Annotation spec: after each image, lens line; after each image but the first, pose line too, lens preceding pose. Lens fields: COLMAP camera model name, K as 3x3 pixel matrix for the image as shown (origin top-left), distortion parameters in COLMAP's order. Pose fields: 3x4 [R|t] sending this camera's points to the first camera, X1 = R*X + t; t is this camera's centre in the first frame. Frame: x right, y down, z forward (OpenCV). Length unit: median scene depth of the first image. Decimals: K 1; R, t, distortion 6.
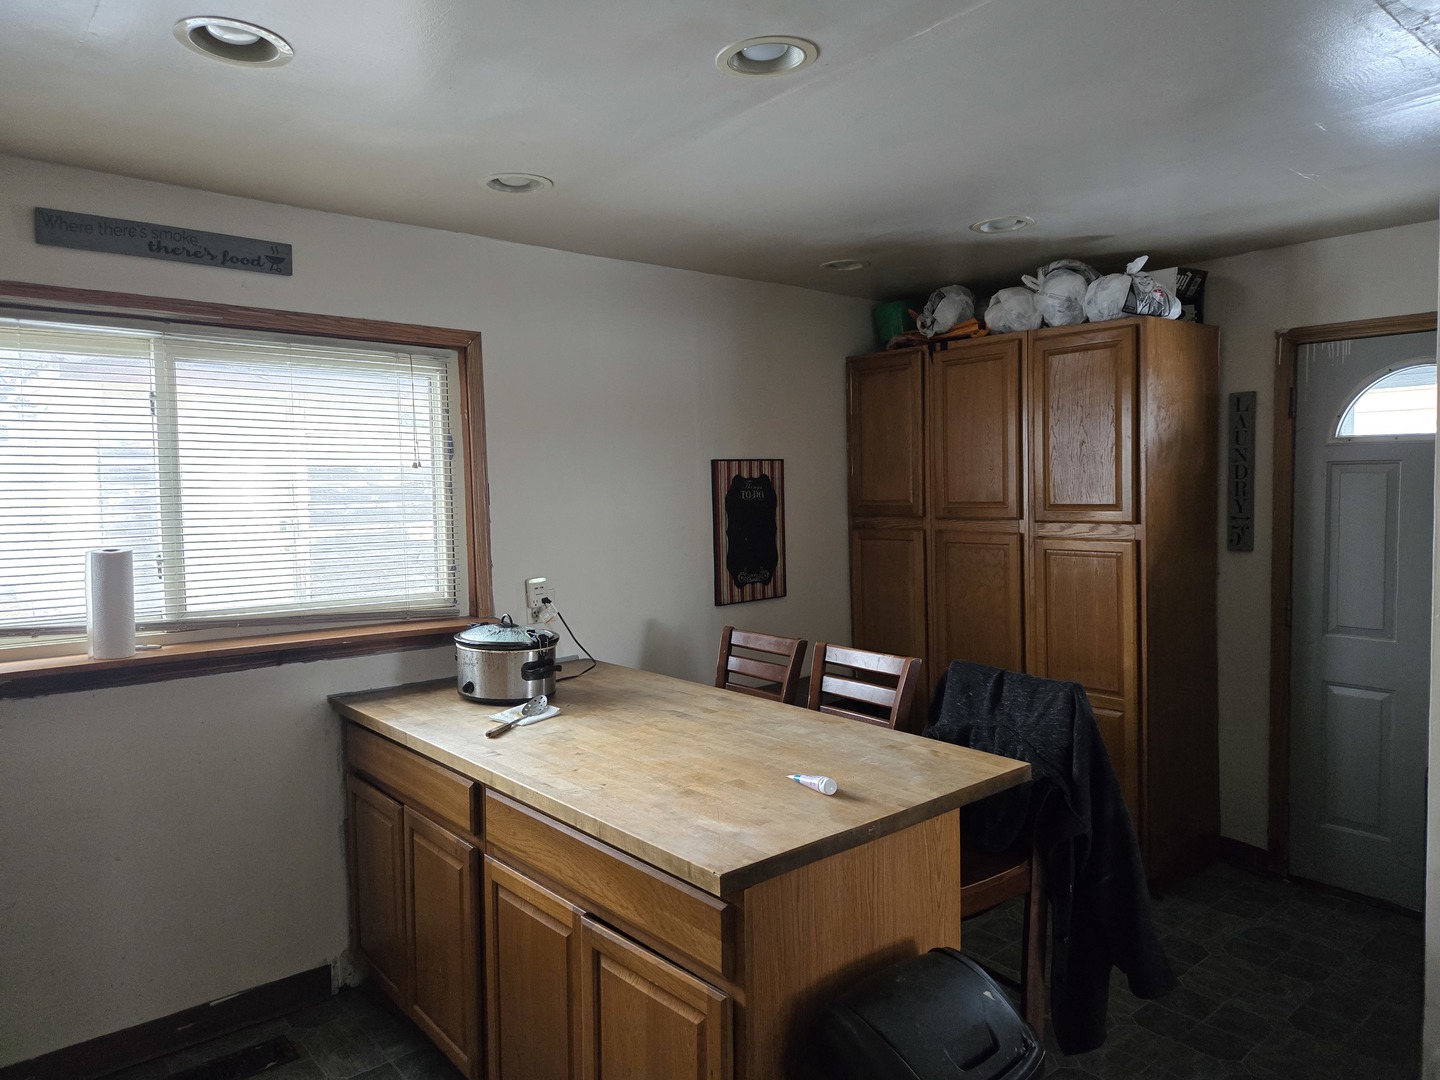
lens RADIAL K [[927.1, 0, 720.0], [0, 927.1, 540.0], [0, 0, 1]] dist [0.046332, -0.003013]
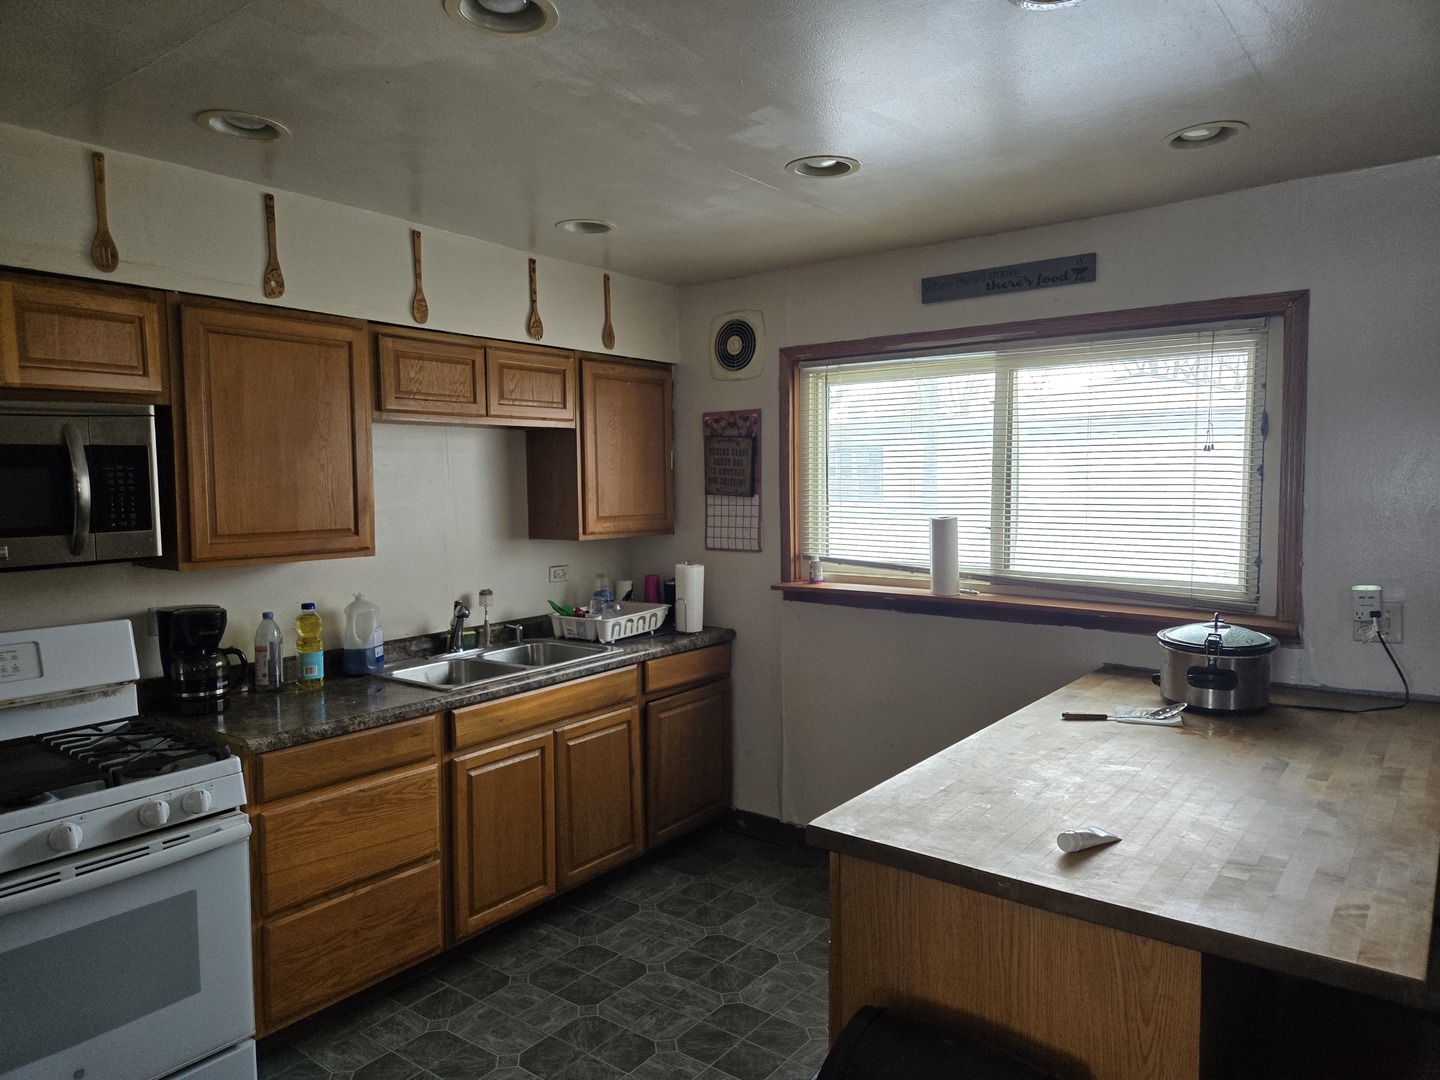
lens RADIAL K [[970.3, 0, 720.0], [0, 970.3, 540.0], [0, 0, 1]] dist [0.003881, 0.001248]
pose [[0.218974, 0.083740, -0.972131, 0.609662], [-0.044353, 0.996135, 0.075817, -0.044989], [0.974722, 0.026515, 0.221842, 0.334572]]
